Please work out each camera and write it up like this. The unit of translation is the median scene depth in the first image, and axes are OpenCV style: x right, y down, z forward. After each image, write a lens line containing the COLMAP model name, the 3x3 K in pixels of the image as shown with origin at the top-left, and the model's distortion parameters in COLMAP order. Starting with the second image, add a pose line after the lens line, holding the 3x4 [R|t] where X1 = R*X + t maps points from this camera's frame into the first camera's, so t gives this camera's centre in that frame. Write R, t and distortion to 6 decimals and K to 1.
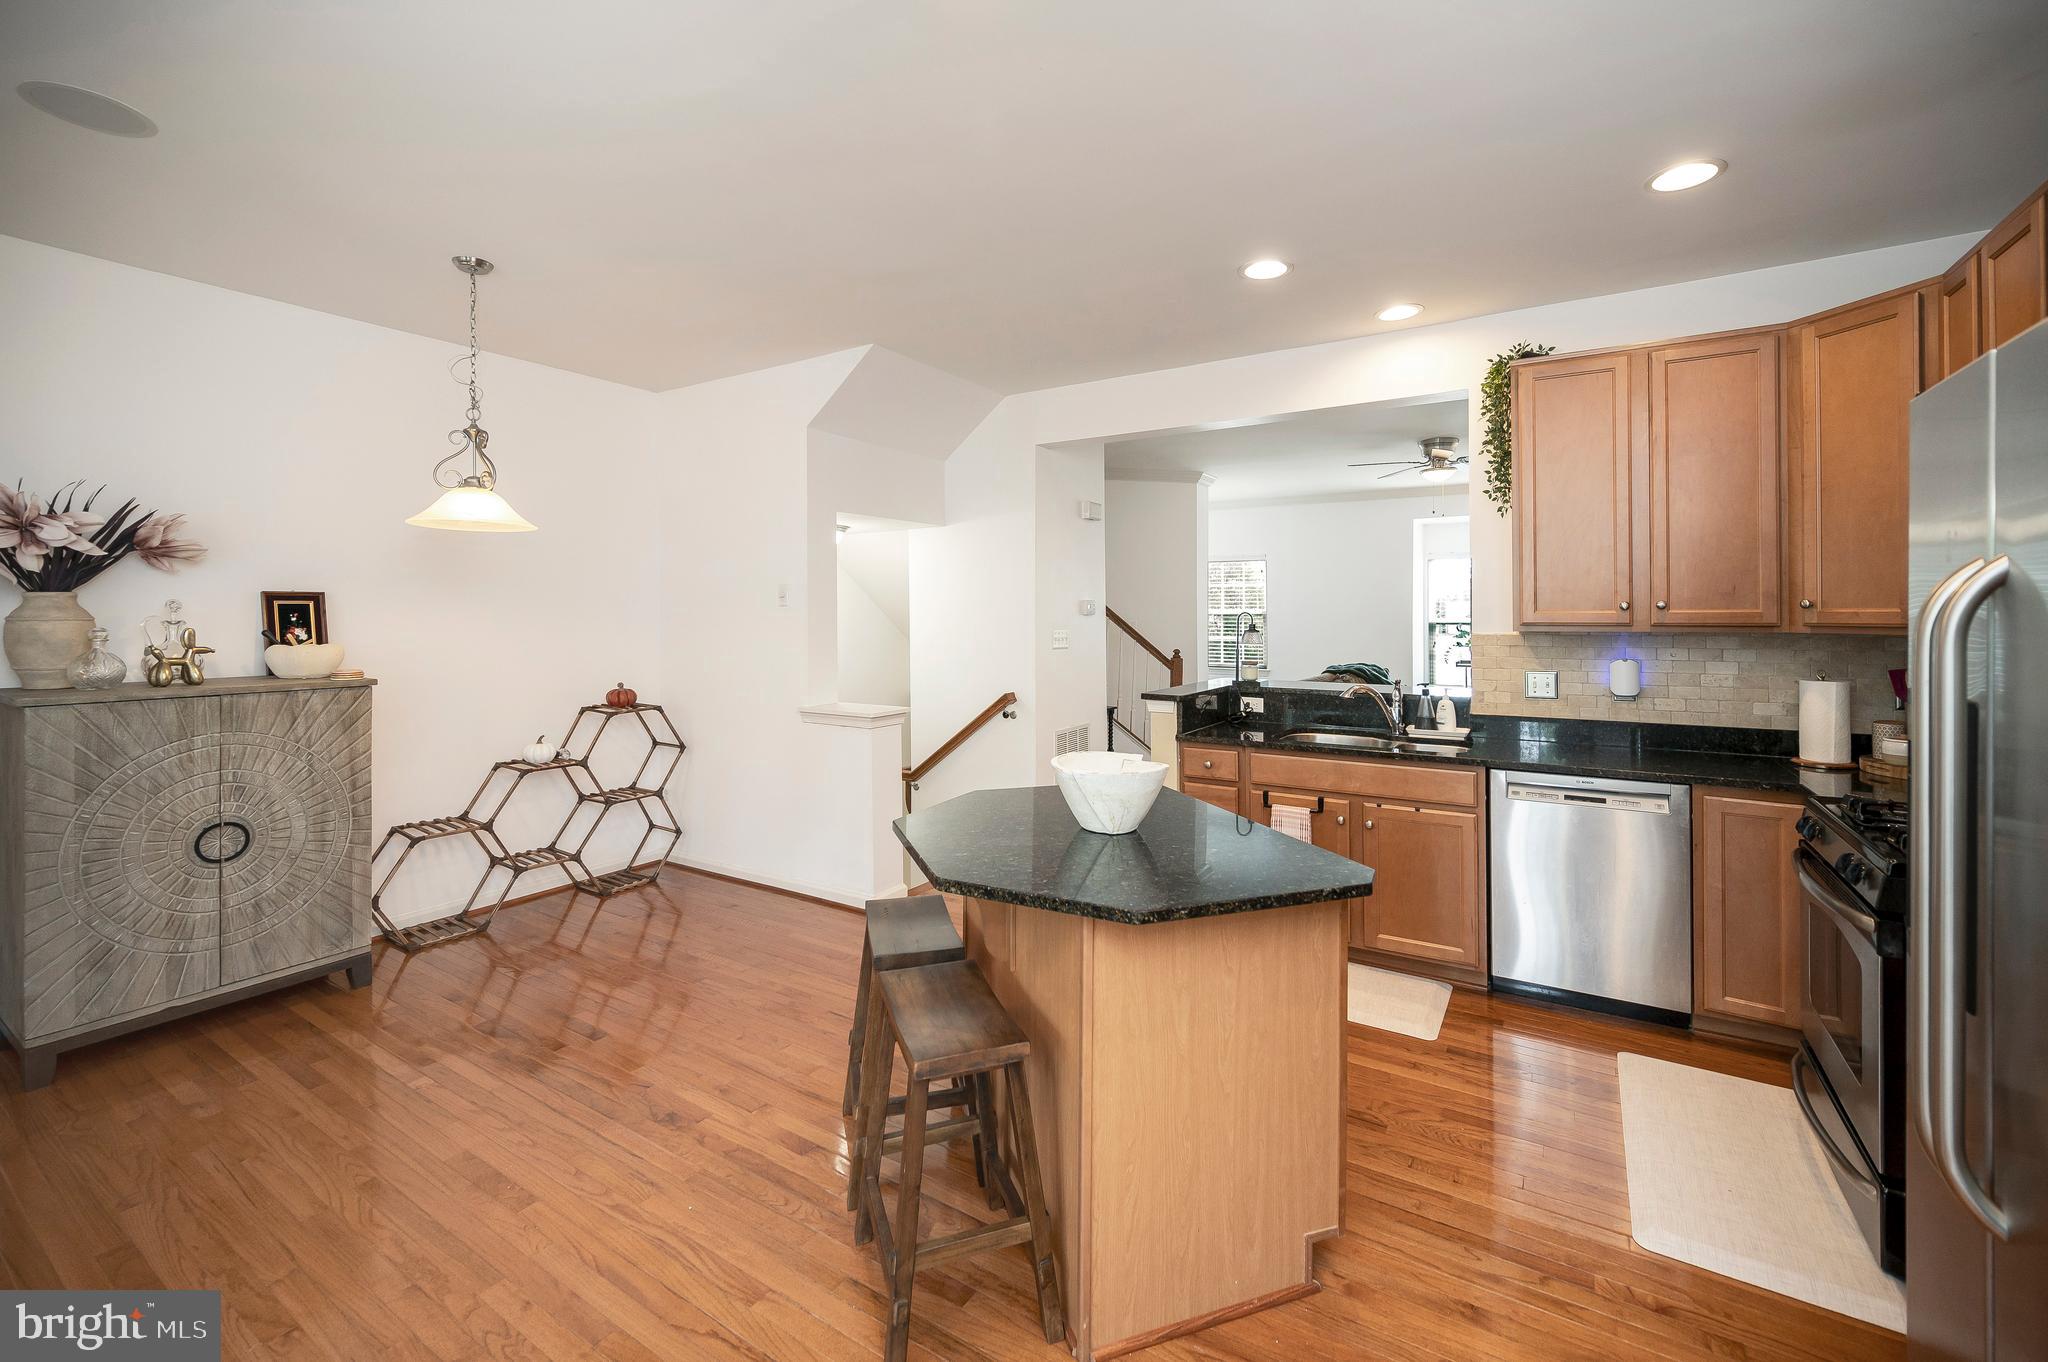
lens RADIAL K [[853.8, 0, 1038.0], [0, 853.8, 615.4], [0, 0, 1]] dist [-0.001211, 0.000190]
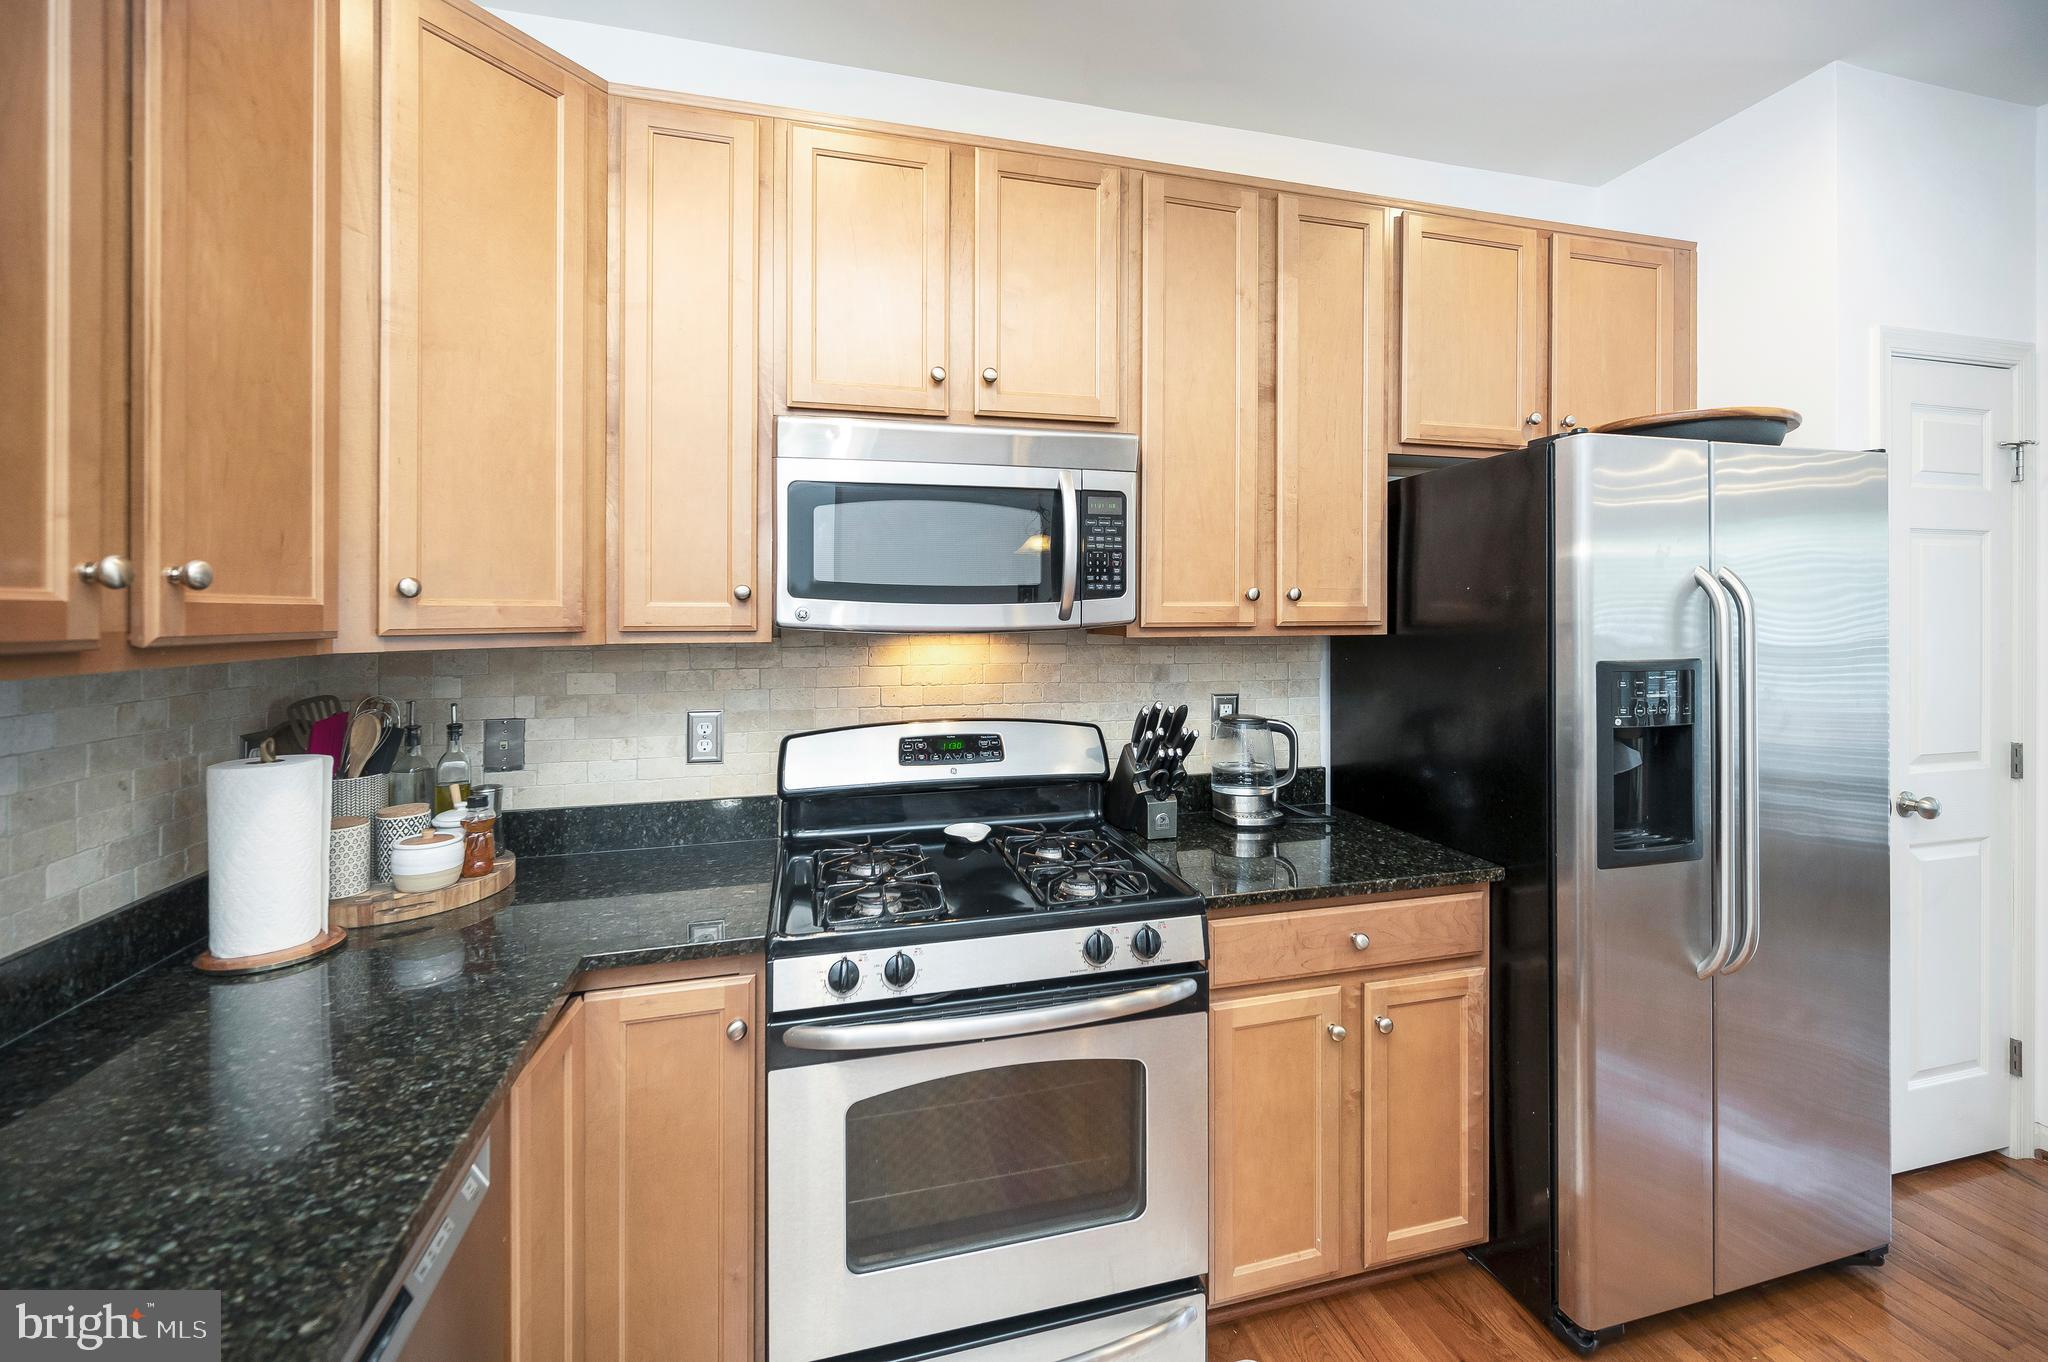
lens RADIAL K [[839.7, 0, 1029.9], [0, 839.7, 613.2], [0, 0, 1]] dist [0.000339, -0.000120]
pose [[-0.728171, 0.009843, 0.685325, 0.303951], [0.009478, 0.999946, -0.004292, 0.003832], [-0.685330, 0.003370, -0.728225, 0.952673]]
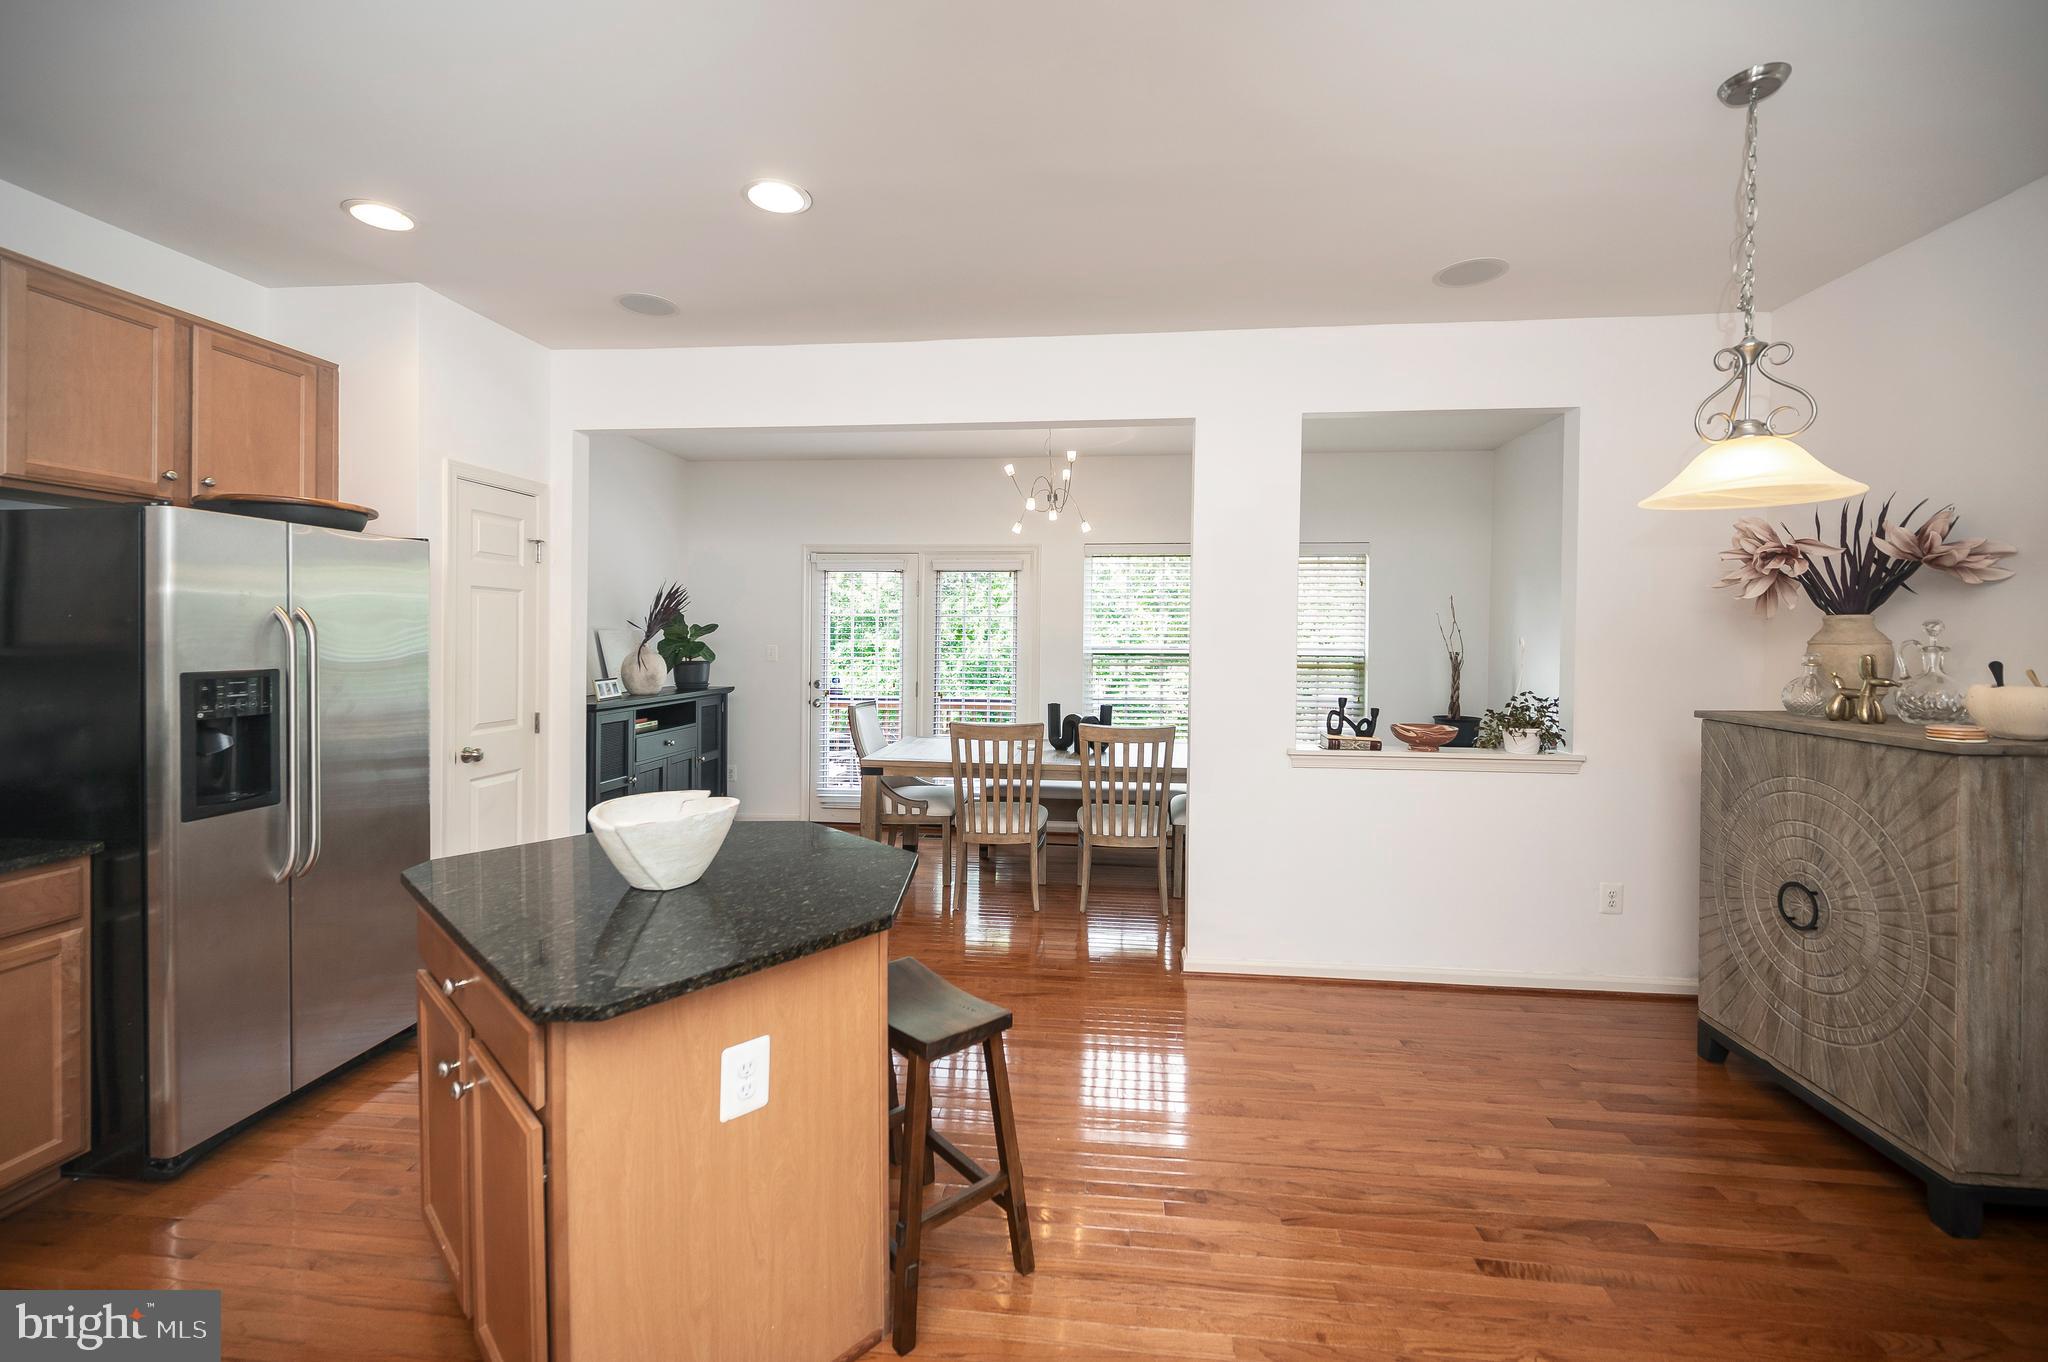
lens RADIAL K [[833.9, 0, 1028.2], [0, 833.9, 647.3], [0, 0, 1]] dist [-0.001044, -0.000453]
pose [[-0.900474, 0.003383, -0.434897, 0.084430], [-0.004911, 0.999827, 0.017947, -0.002840], [0.434882, 0.018297, -0.900301, 1.257955]]
